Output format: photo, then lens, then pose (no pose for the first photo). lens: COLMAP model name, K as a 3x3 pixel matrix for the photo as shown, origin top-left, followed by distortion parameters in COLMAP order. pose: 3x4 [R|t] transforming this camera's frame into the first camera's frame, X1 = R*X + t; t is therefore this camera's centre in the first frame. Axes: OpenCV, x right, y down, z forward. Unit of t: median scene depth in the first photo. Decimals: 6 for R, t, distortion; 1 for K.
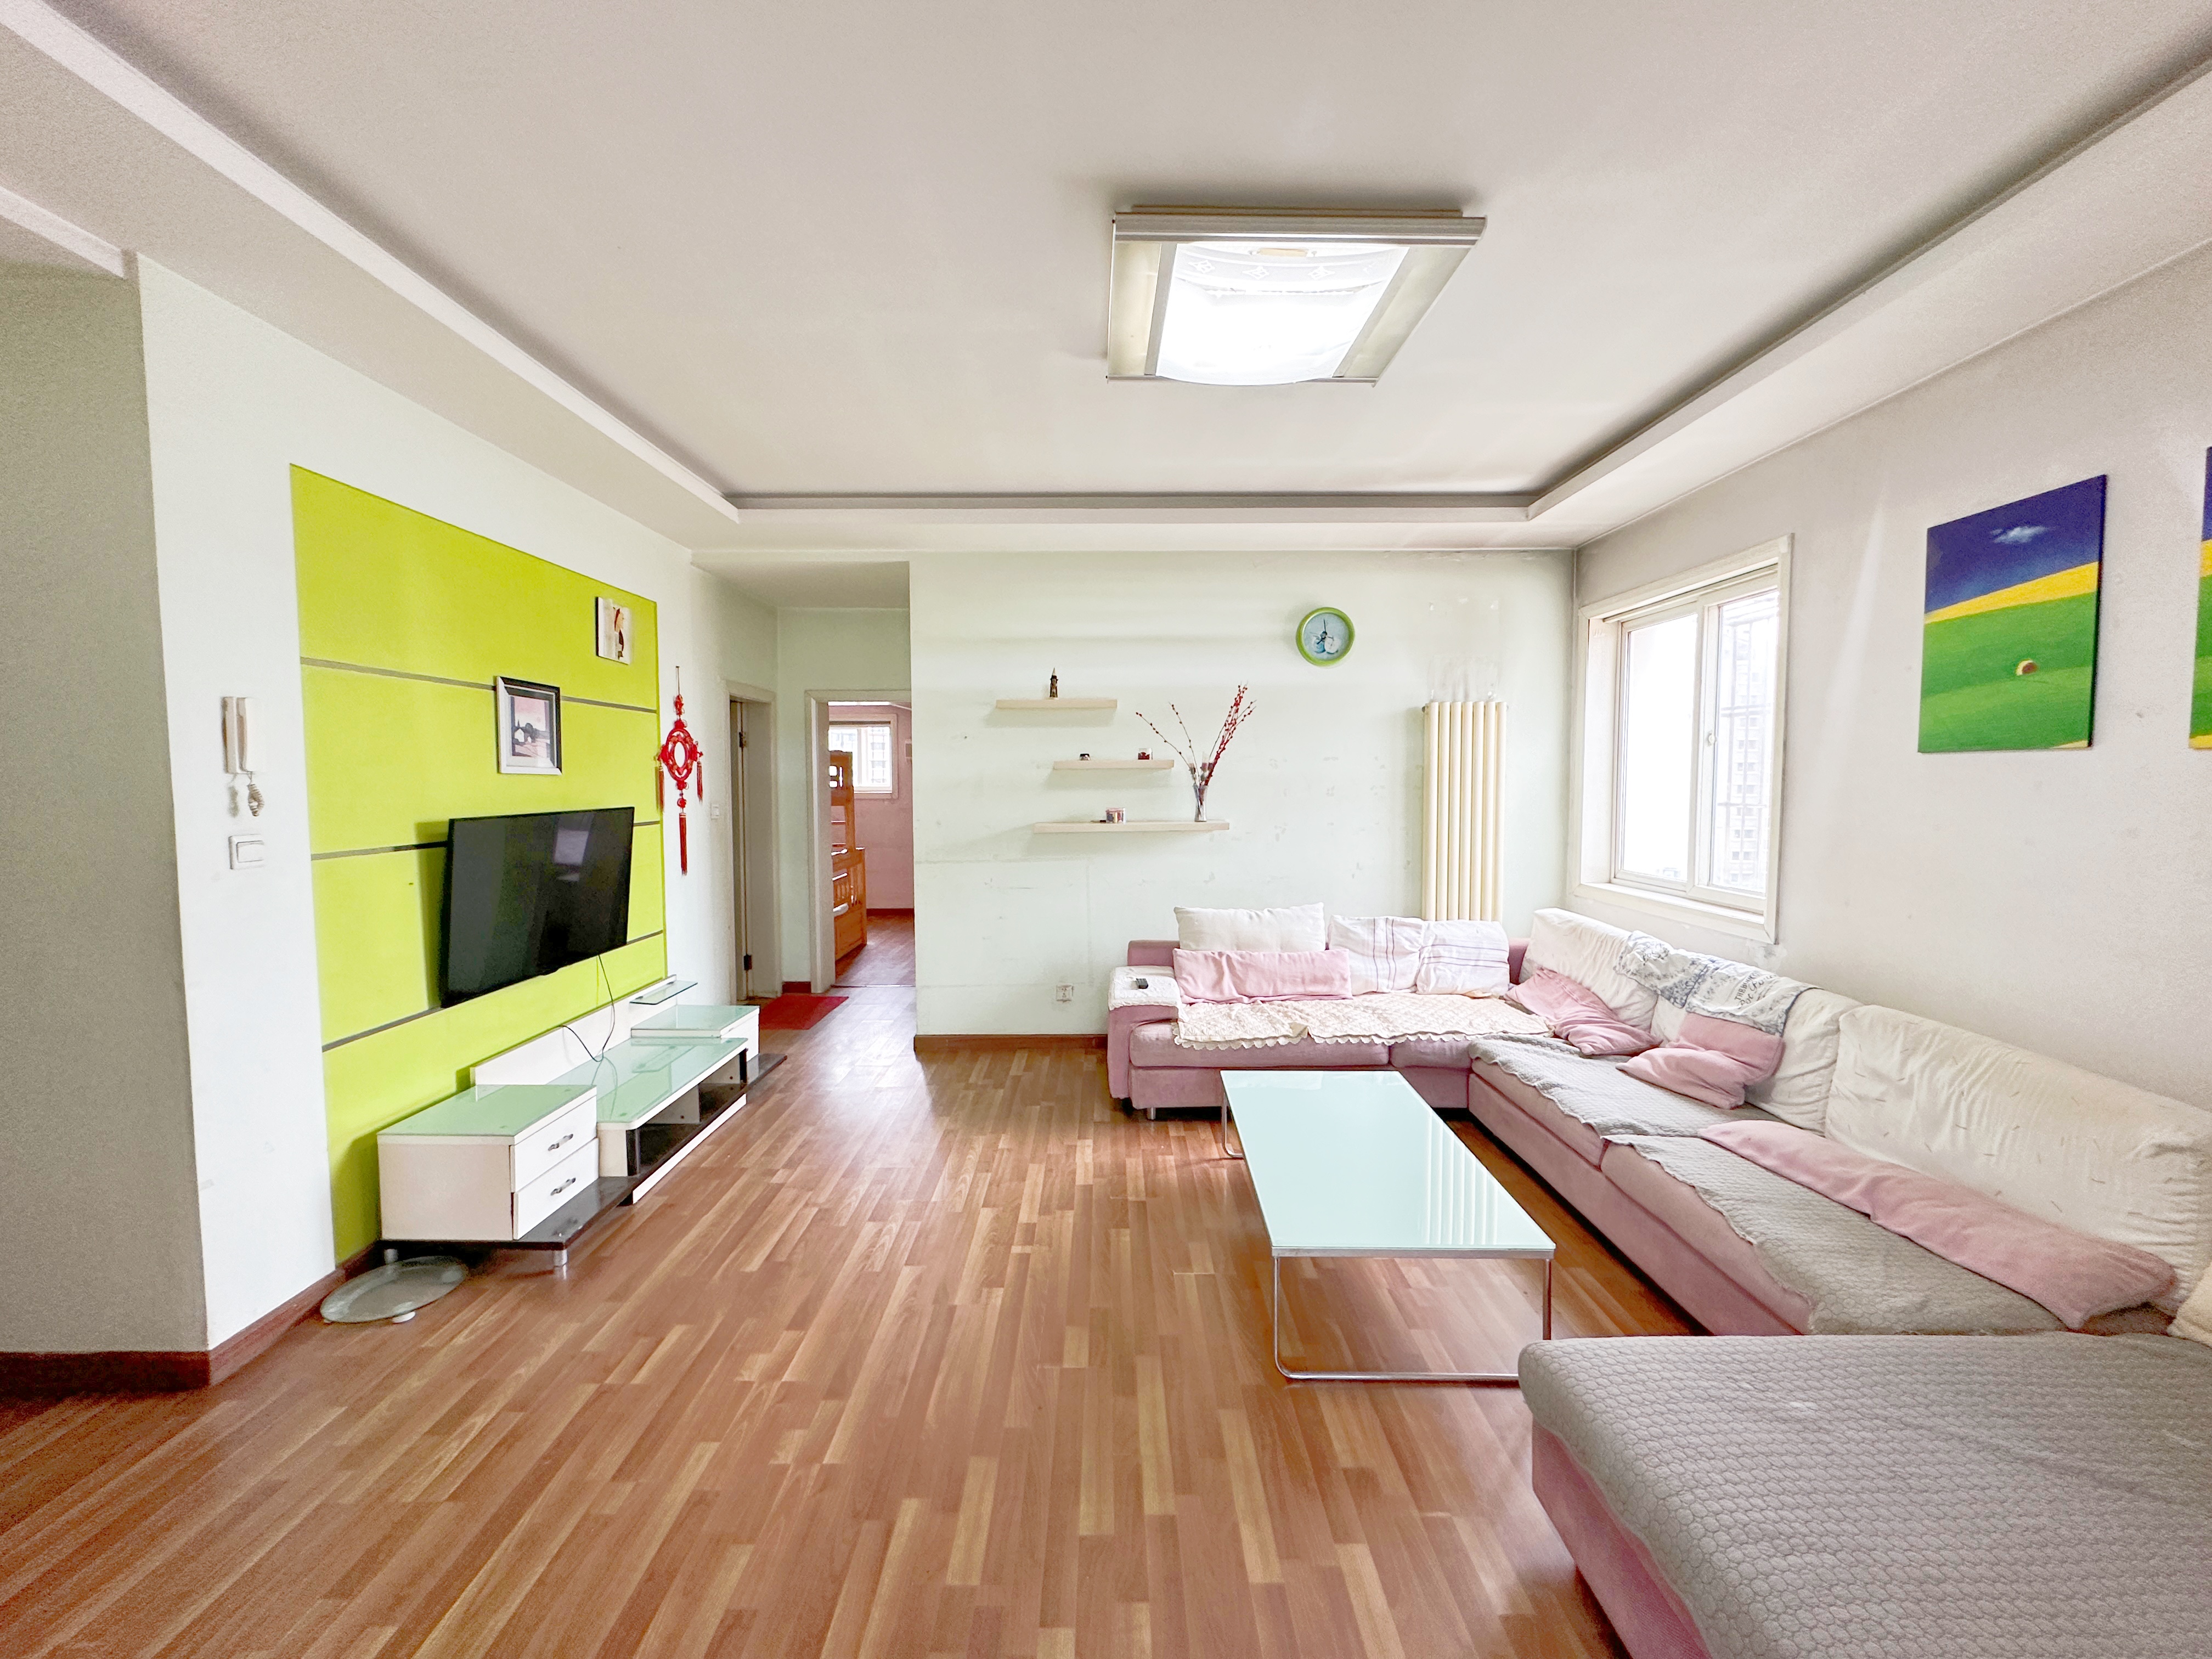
lens RADIAL K [[883.8, 0, 1098.0], [0, 883.8, 825.9], [0, 0, 1]] dist [0.000244, -0.000003]
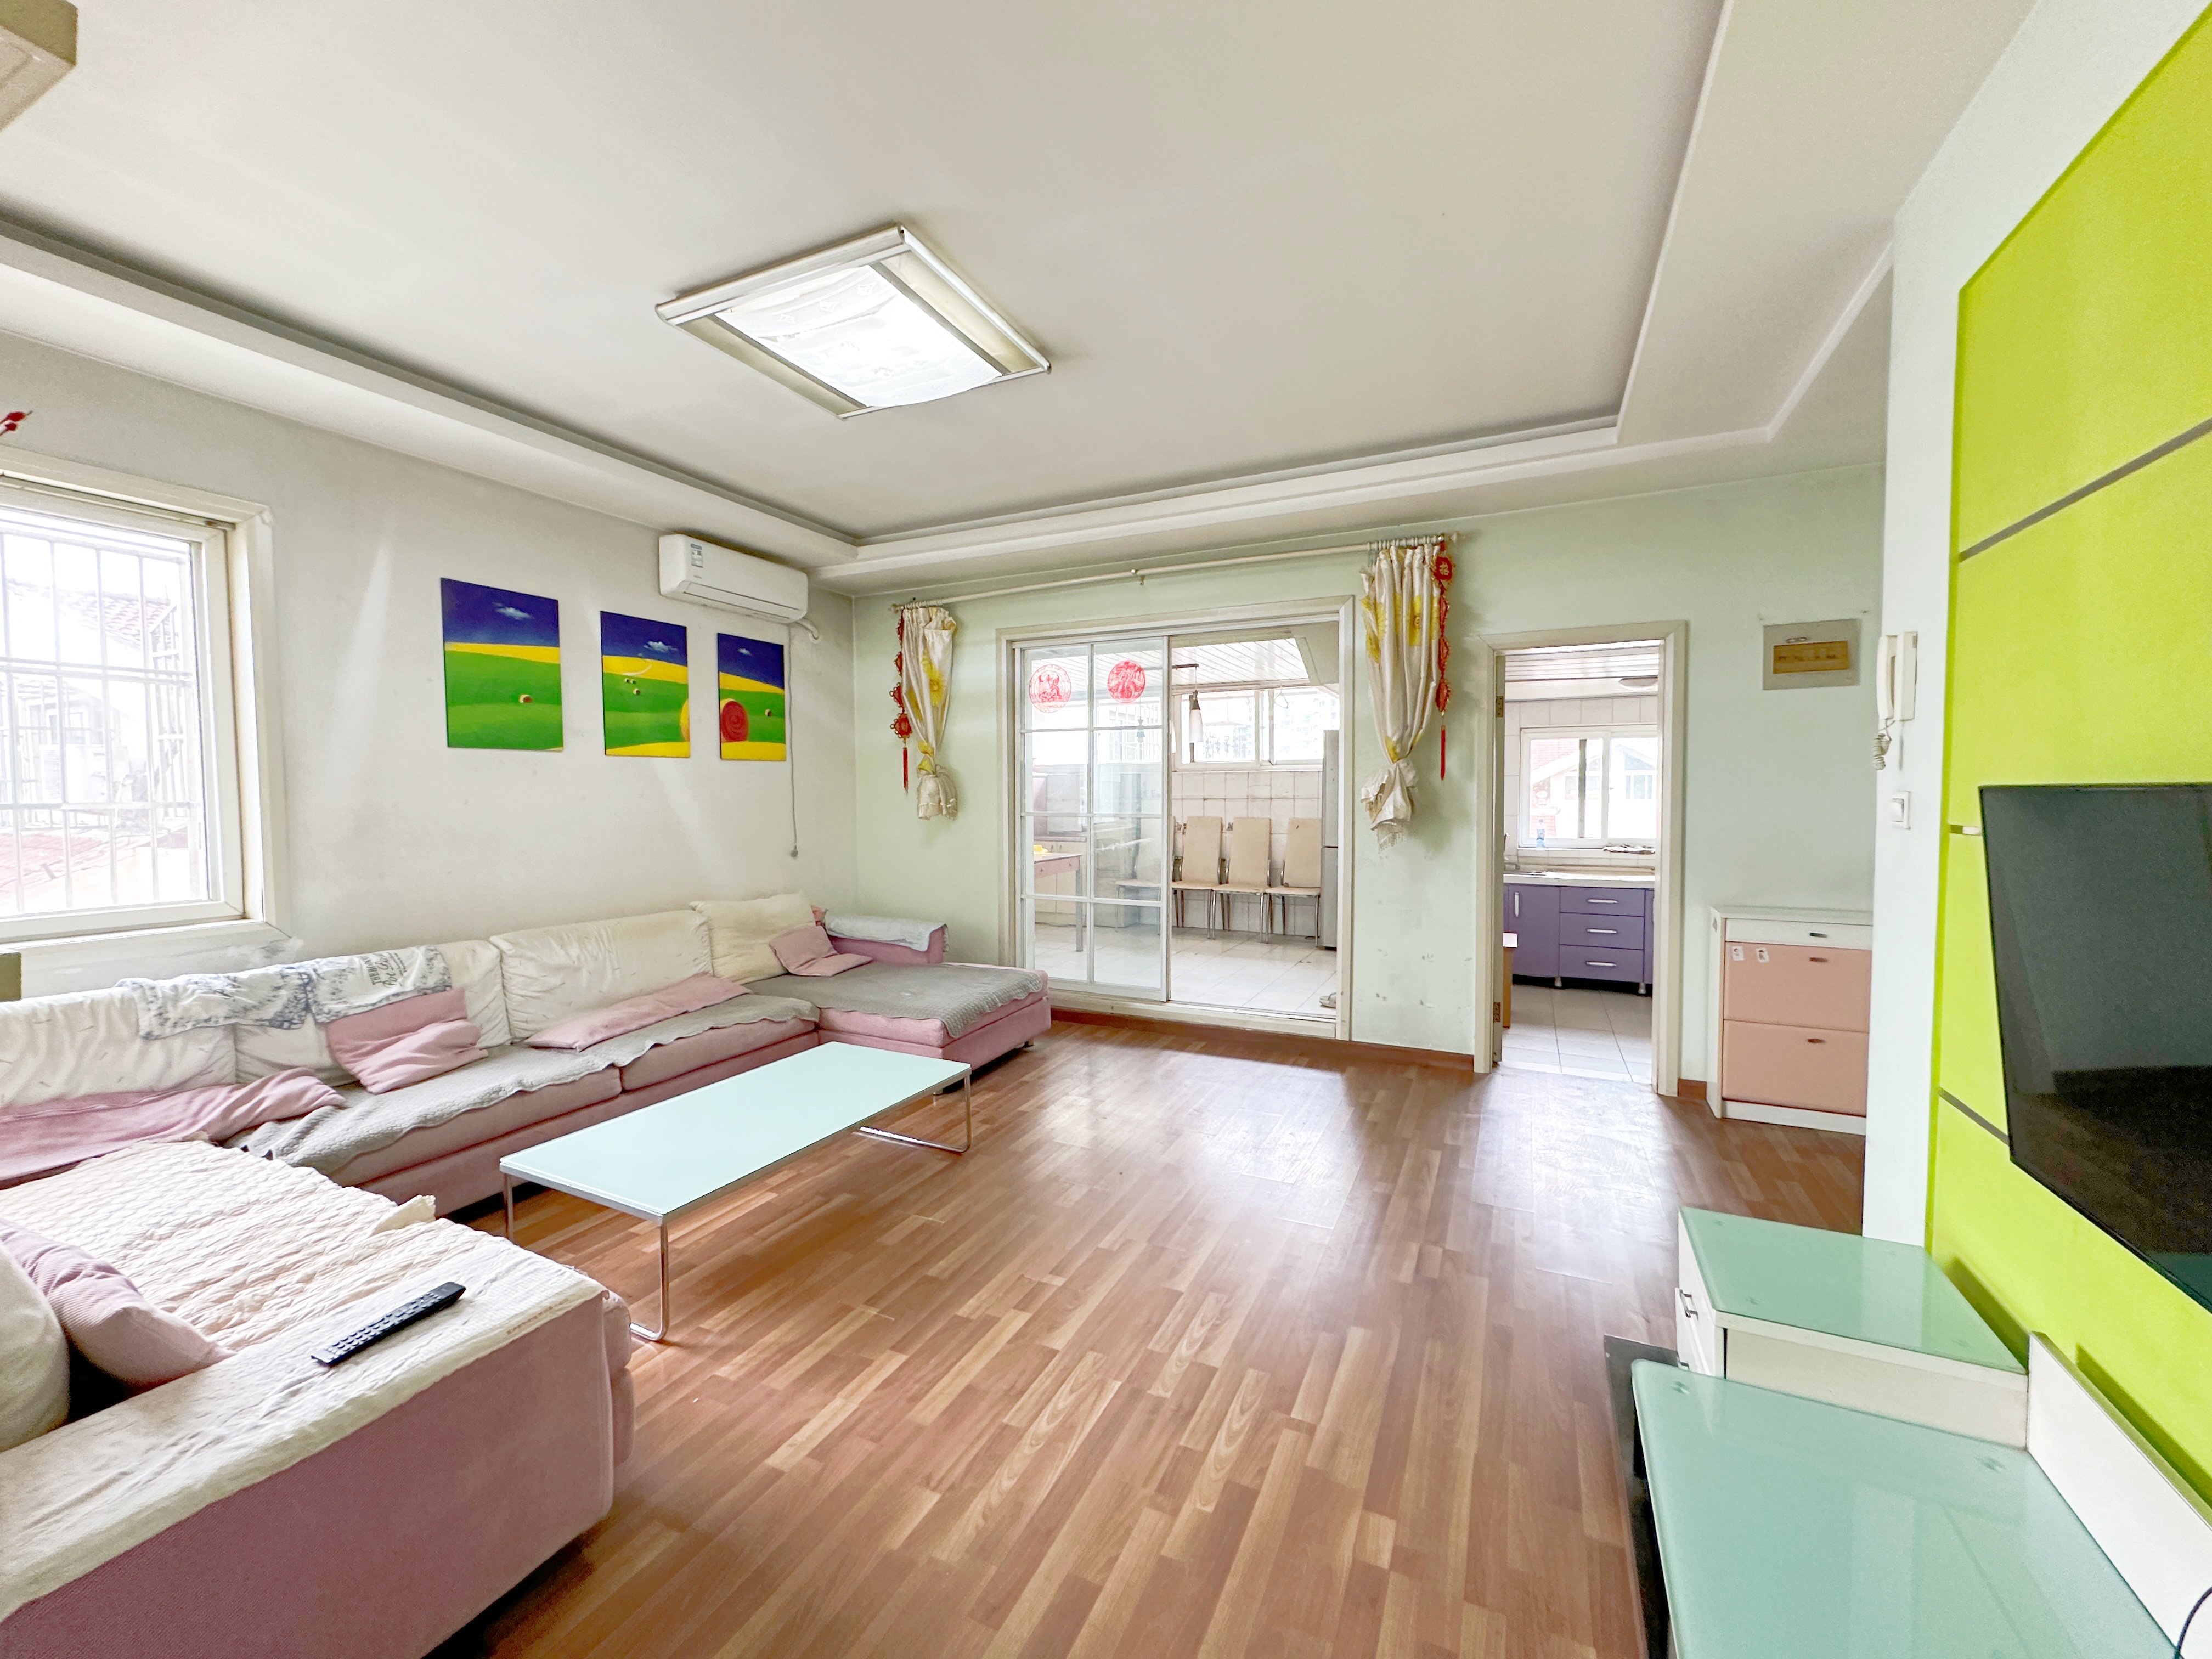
lens RADIAL K [[883.8, 0, 1099.6], [0, 883.8, 833.0], [0, 0, 1]] dist [0.000244, -0.000003]
pose [[-0.905284, -0.010757, 0.424671, -0.461613], [0.034437, 0.994531, 0.098602, -0.046156], [-0.423409, 0.103888, -0.899962, 1.601505]]
